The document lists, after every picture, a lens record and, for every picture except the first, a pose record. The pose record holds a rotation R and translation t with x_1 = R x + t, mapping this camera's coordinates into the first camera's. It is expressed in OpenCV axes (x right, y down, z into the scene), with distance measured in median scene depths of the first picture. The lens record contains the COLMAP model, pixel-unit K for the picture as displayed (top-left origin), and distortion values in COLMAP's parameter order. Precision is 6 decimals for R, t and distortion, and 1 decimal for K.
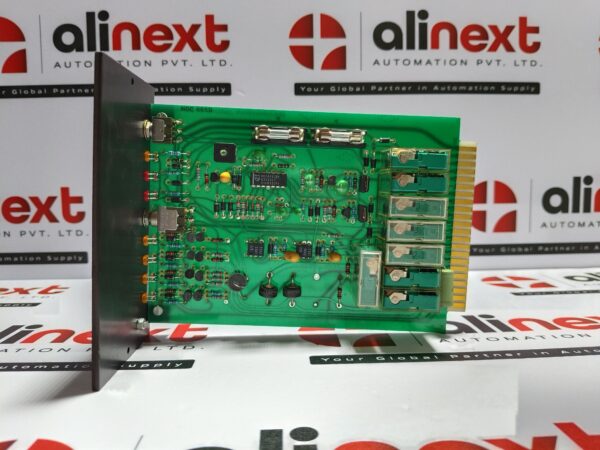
lens RADIAL K [[456.5, 0, 300.0], [0, 456.5, 225.0], [0, 0, 1]] dist [-0.060545, -0.006173]
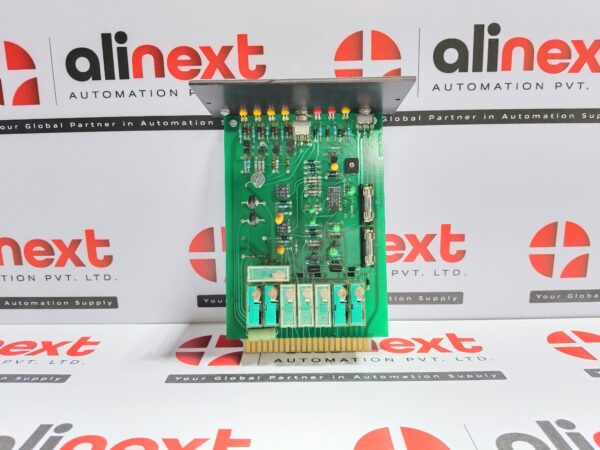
lens RADIAL K [[453.7, 0, 300.0], [0, 453.7, 225.0], [0, 0, 1]] dist [-0.051998, -0.004758]
pose [[0.998311, 0.004449, -0.057917, -0.038763], [0.001802, 0.994210, 0.107435, -0.193648], [0.058060, -0.107358, 0.992524, 0.111593]]
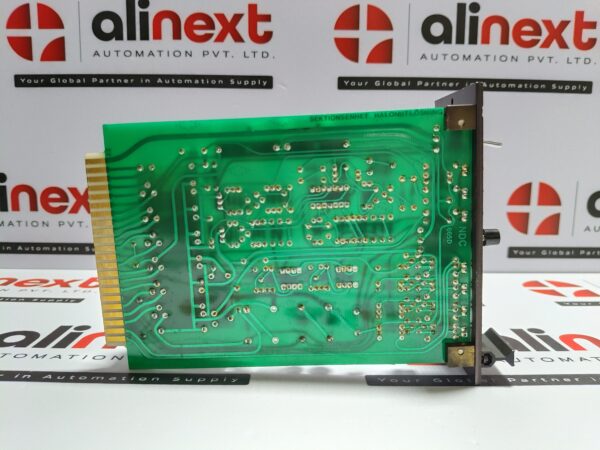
lens RADIAL K [[456.5, 0, 300.0], [0, 456.5, 225.0], [0, 0, 1]] dist [-0.060545, -0.006173]
pose [[0.999085, 0.027404, -0.032823, -0.053735], [-0.025546, 0.998118, 0.055755, -0.048837], [0.034289, -0.054866, 0.997905, 0.012271]]
